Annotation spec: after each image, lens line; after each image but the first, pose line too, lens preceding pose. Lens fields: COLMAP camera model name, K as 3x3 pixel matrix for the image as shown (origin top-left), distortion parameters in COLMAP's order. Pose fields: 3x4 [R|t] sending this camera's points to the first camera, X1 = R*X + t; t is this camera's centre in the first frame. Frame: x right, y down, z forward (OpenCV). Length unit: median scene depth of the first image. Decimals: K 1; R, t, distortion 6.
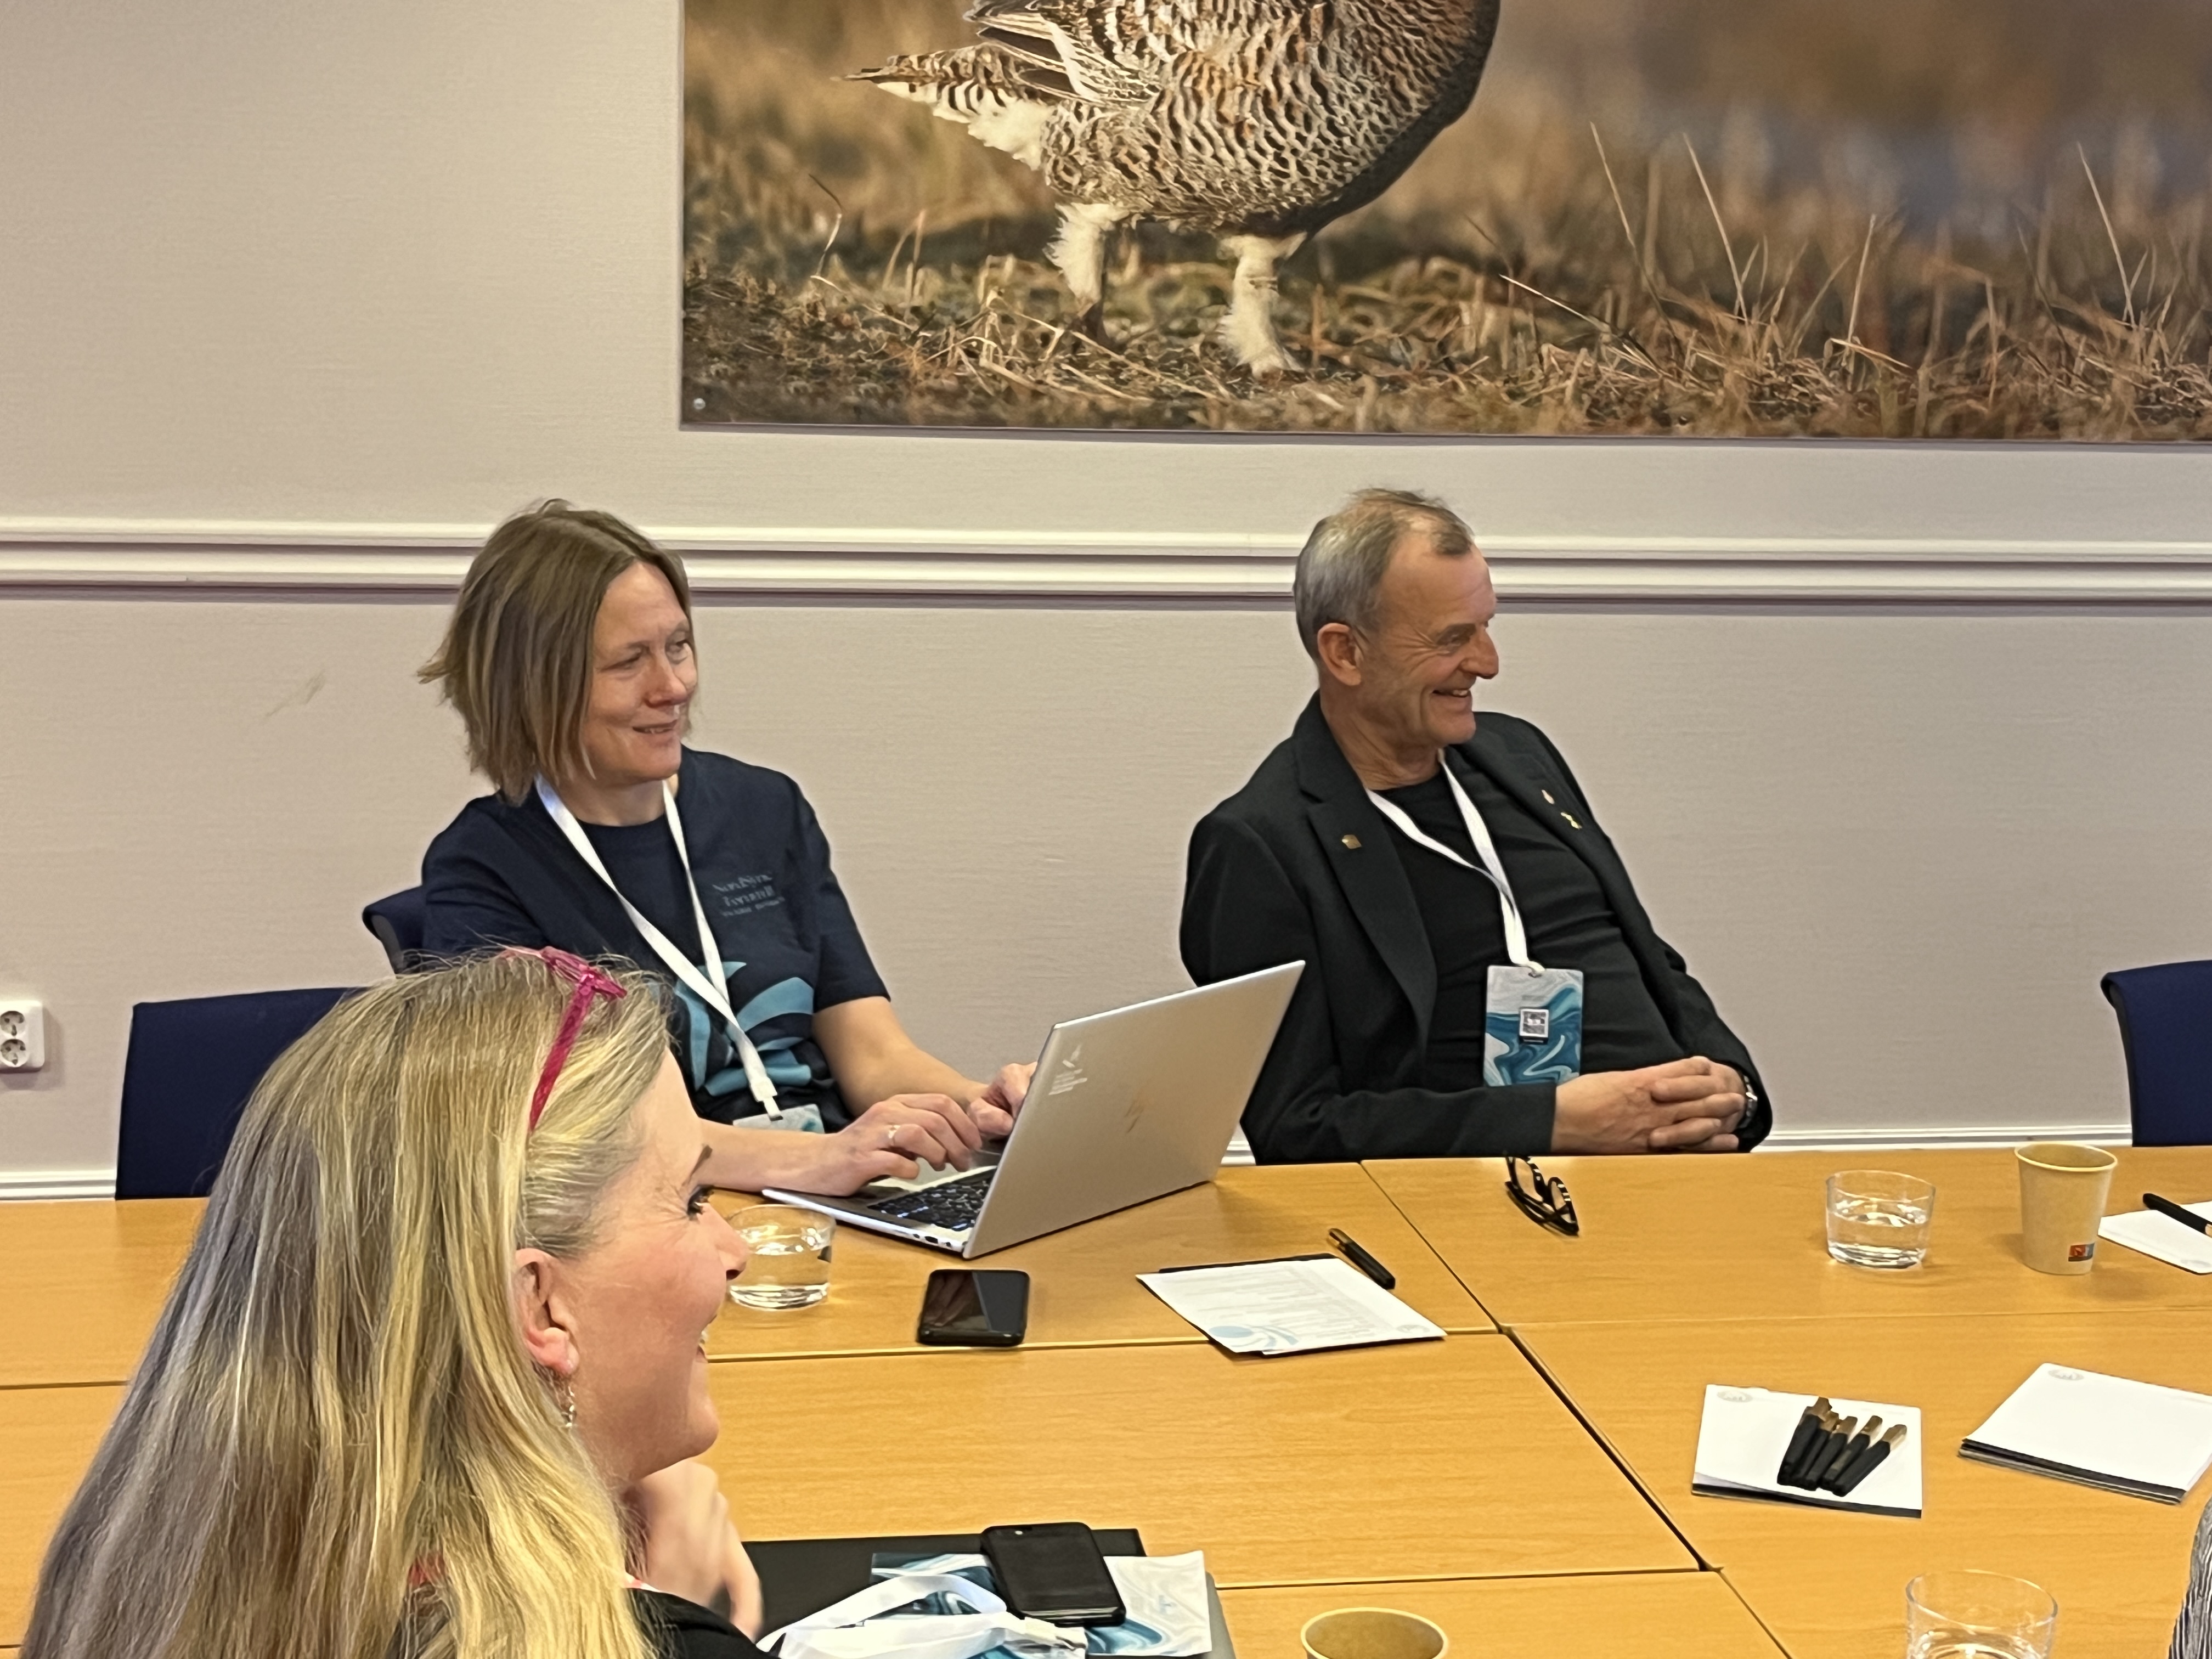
lens RADIAL K [[3921.3, 0, 1109.7], [0, 3921.3, 836.3], [0, 0, 1]] dist [0.112412, 0.000000]
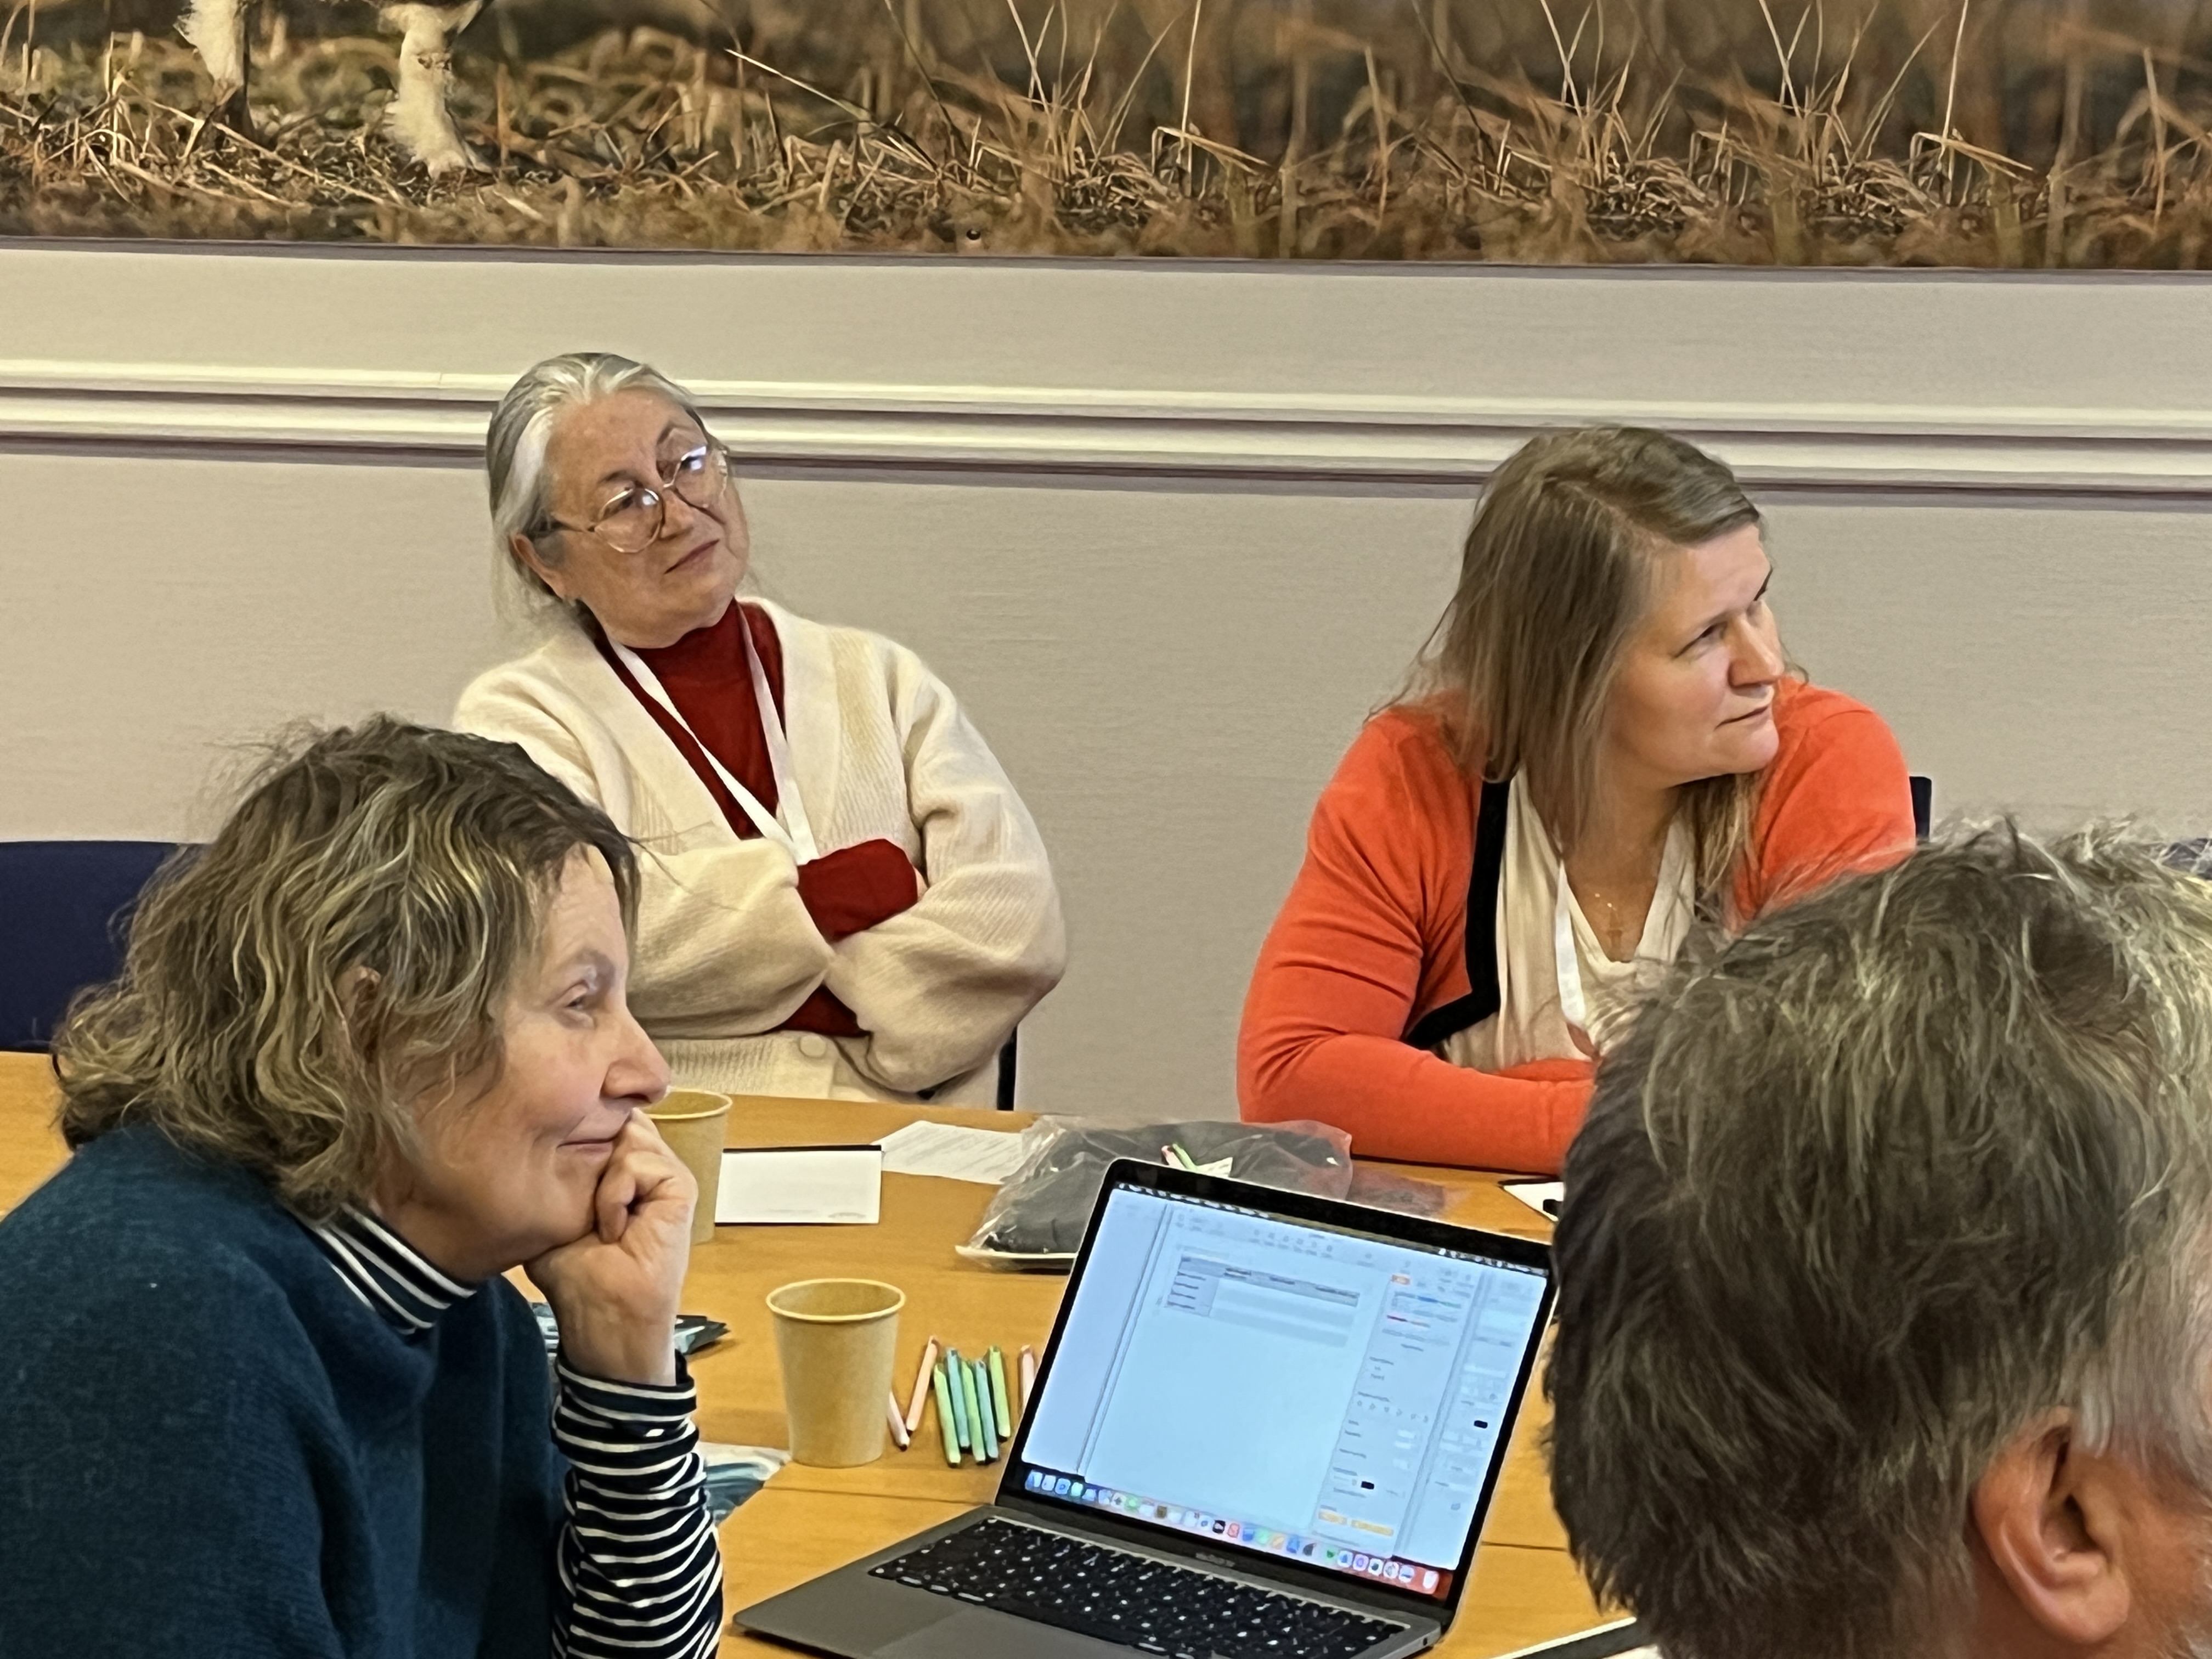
lens RADIAL K [[4966.4, 0, 1105.5], [0, 4966.4, 828.5], [0, 0, 1]] dist [0.147856, 0.000000]
pose [[0.908394, 0.046663, -0.415504, 0.587392], [-0.045227, 0.998888, 0.013302, -0.002454], [0.415662, 0.006708, 0.909494, 0.116281]]
